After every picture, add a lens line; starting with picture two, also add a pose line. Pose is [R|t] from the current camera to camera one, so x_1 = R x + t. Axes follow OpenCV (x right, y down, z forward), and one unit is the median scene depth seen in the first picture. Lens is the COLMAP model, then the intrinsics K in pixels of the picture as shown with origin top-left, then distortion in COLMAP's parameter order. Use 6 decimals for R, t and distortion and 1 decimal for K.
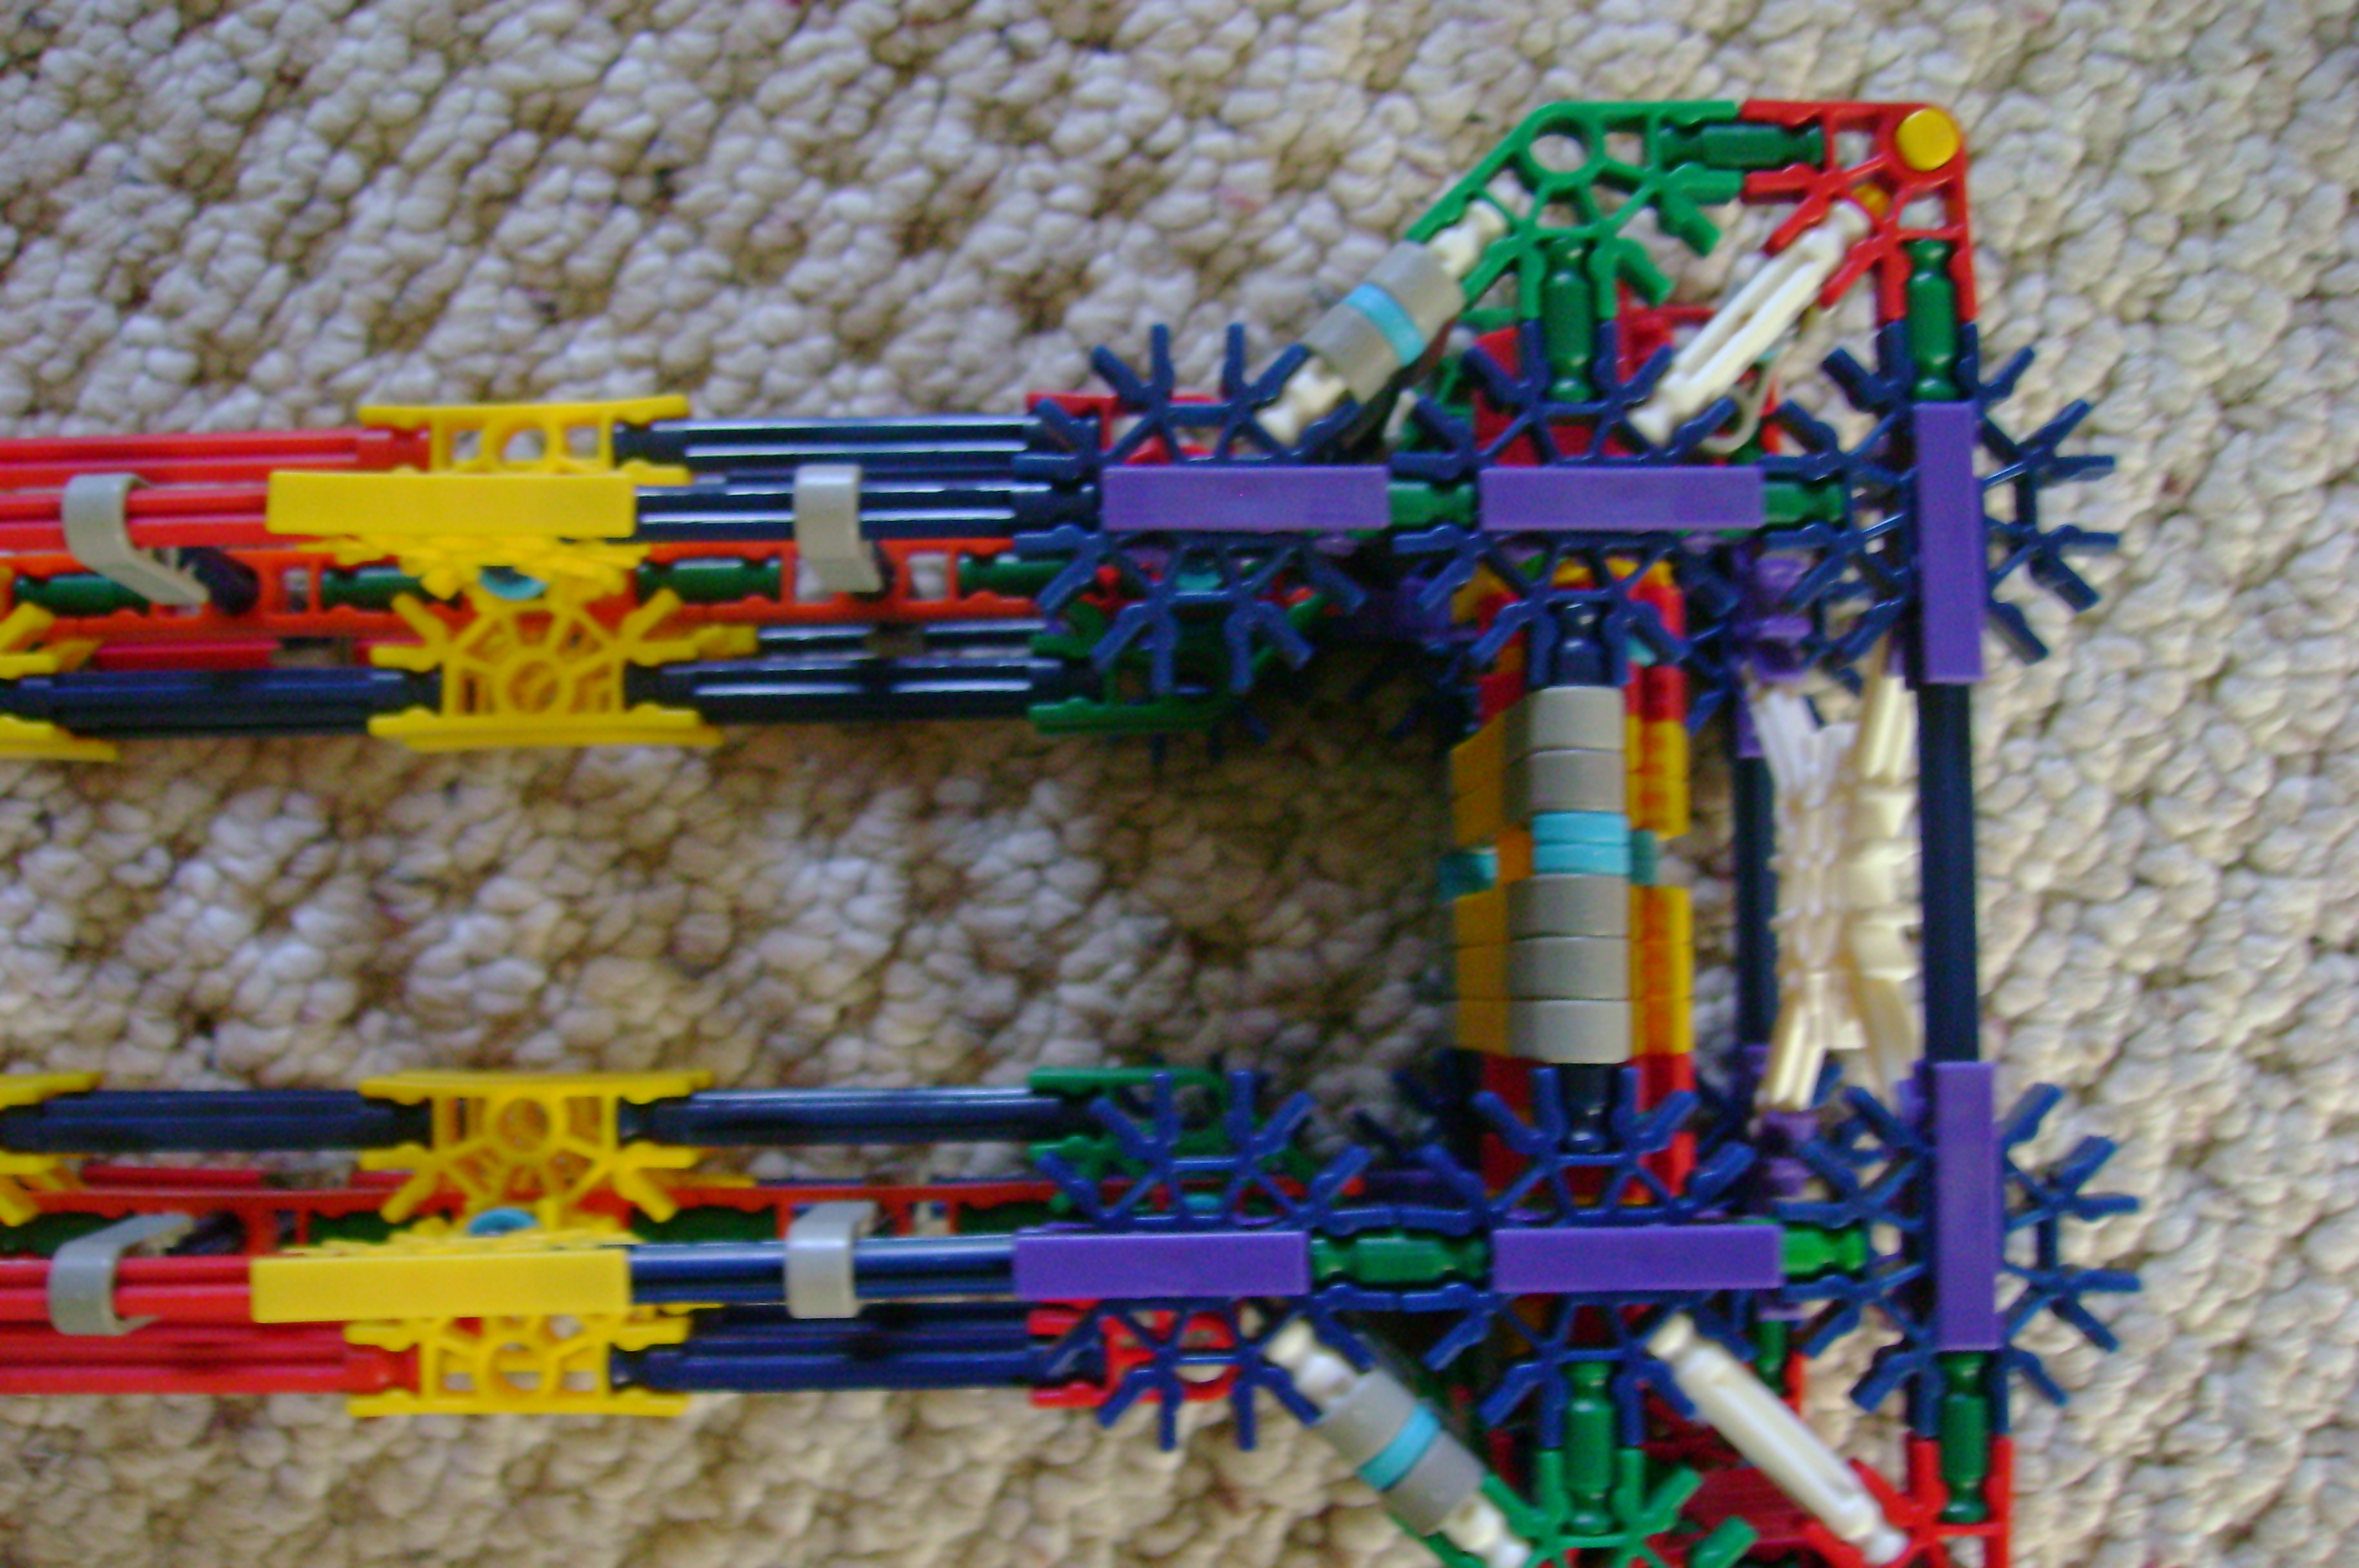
lens RADIAL K [[2378.9, 0, 1160.6], [0, 2378.9, 797.9], [0, 0, 1]] dist [-0.096813, 0.000000]
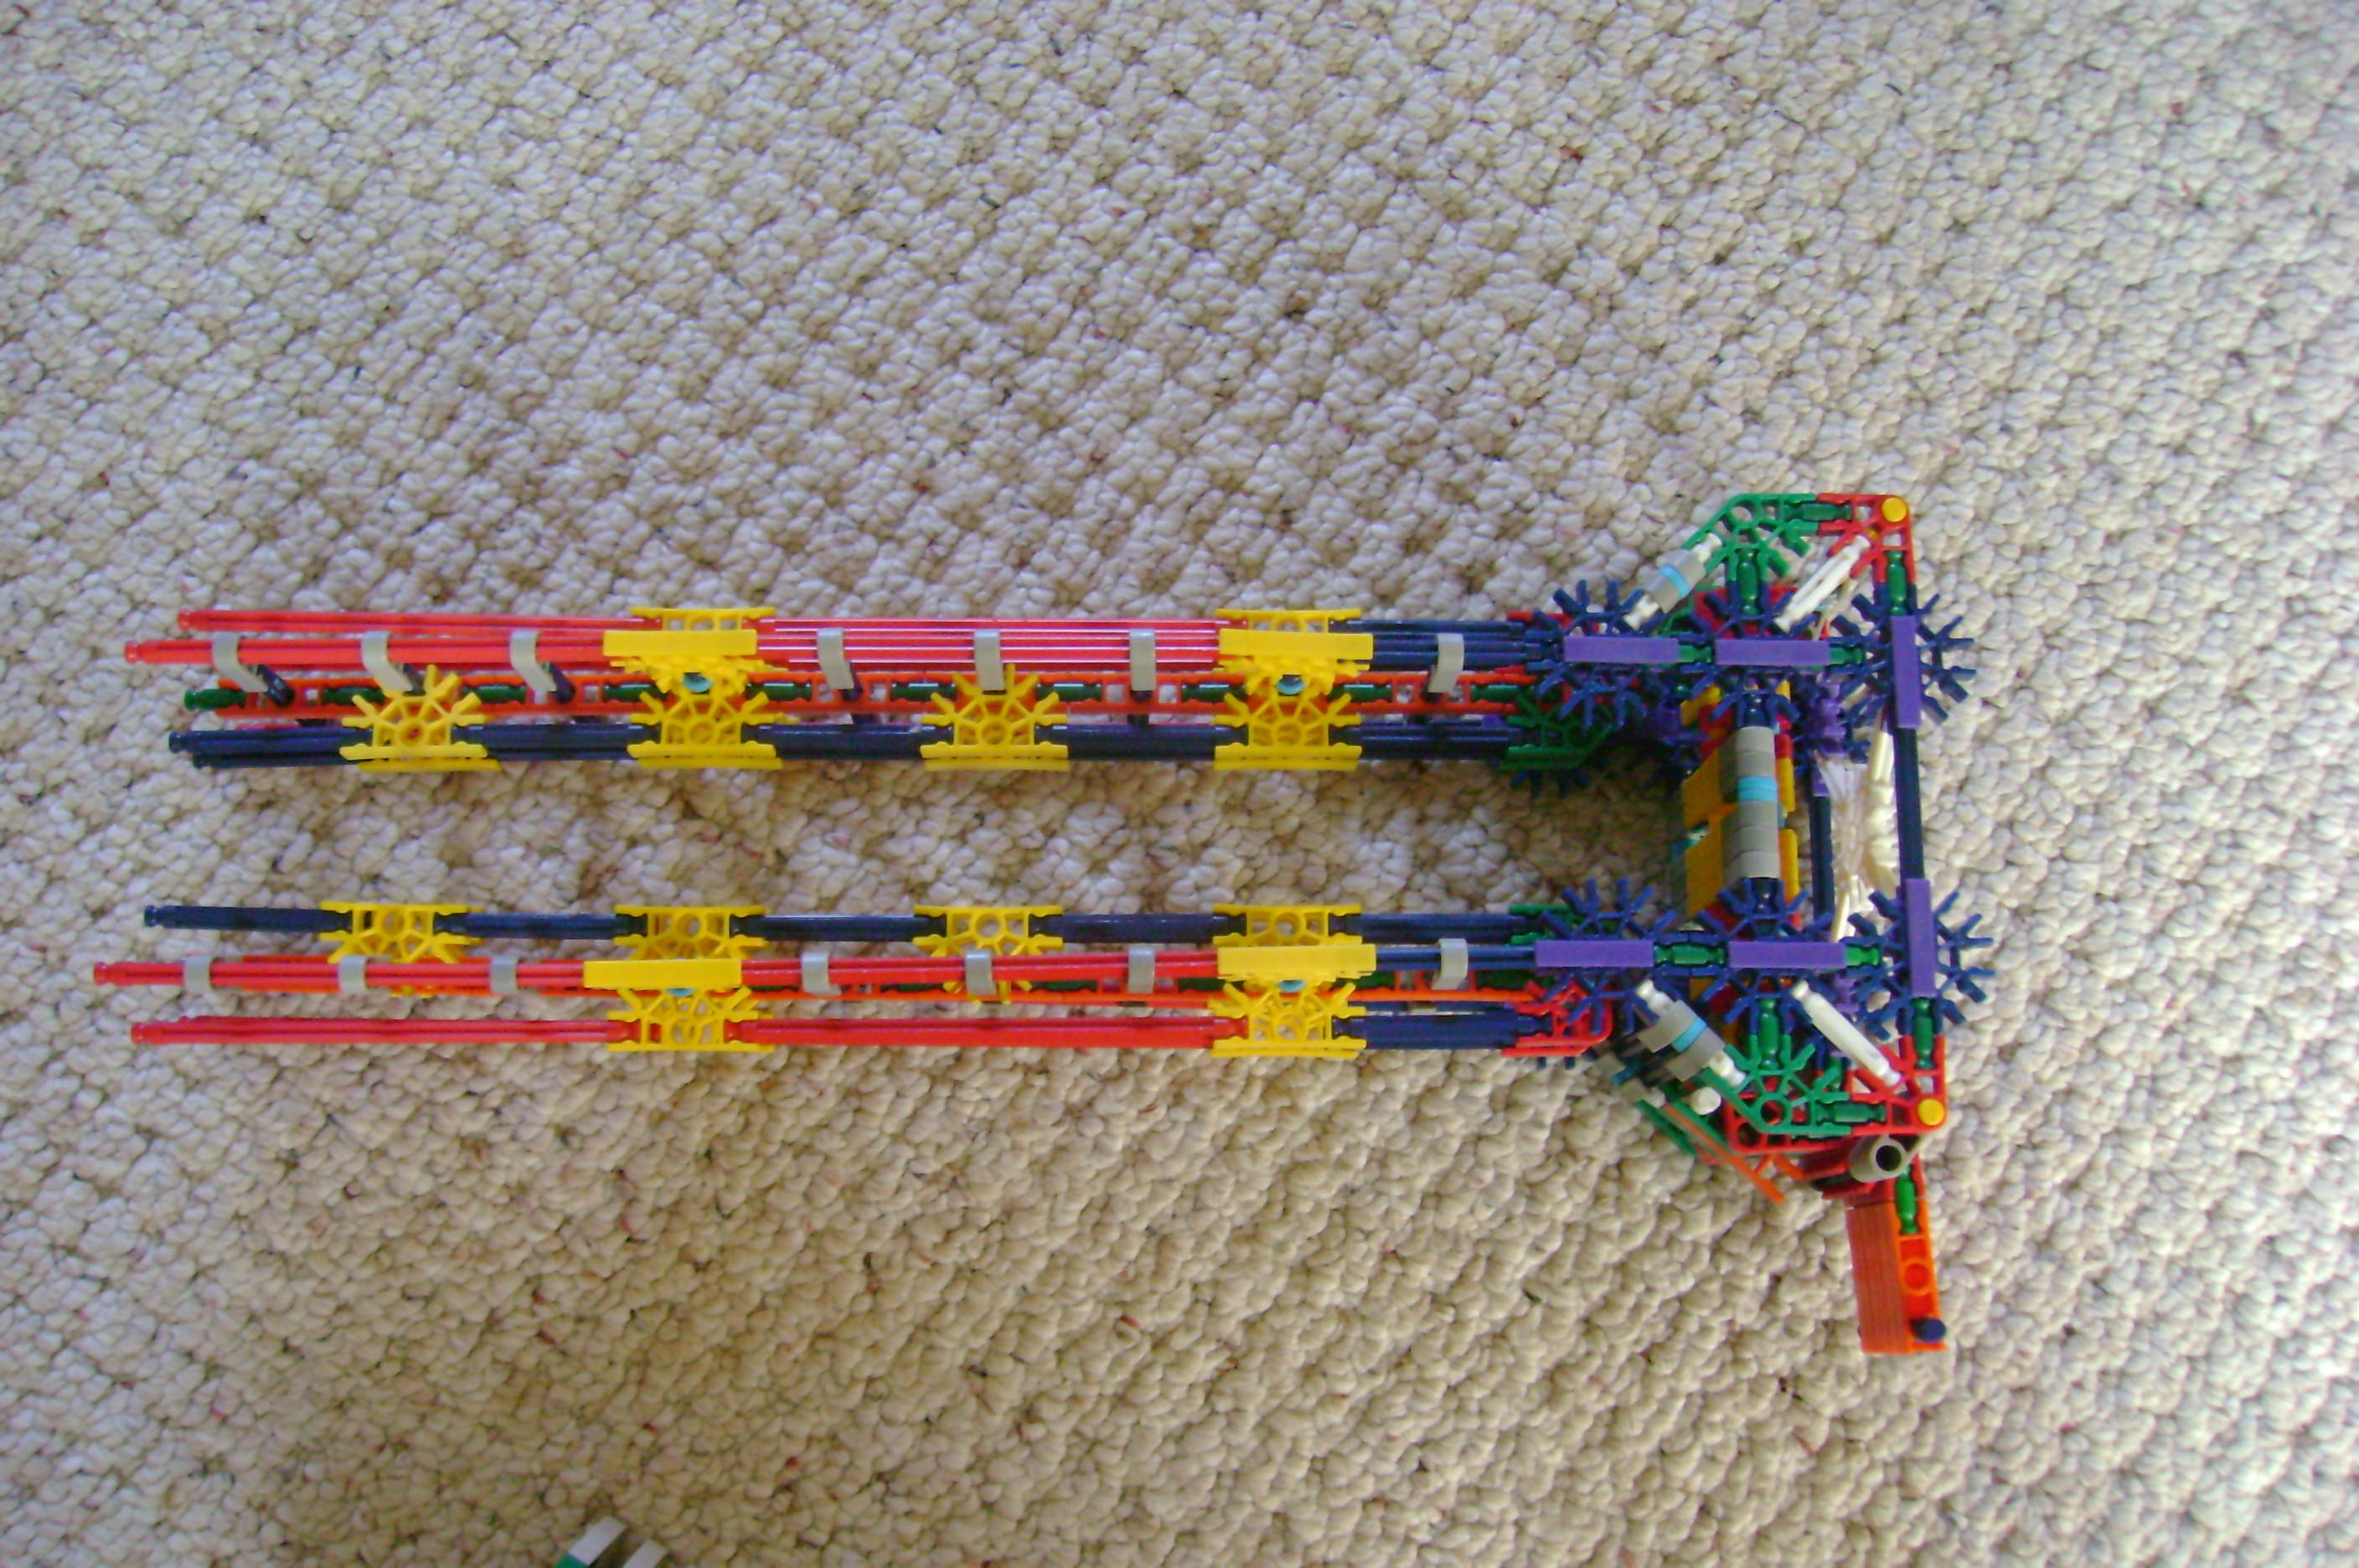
lens RADIAL K [[2378.9, 0, 1198.3], [0, 2378.9, 778.5], [0, 0, 1]] dist [-0.096813, 0.000000]
pose [[0.999773, 0.017959, 0.011451, -0.317242], [-0.016072, 0.988911, -0.147639, 0.278707], [-0.013975, 0.147421, 0.988975, -1.041571]]
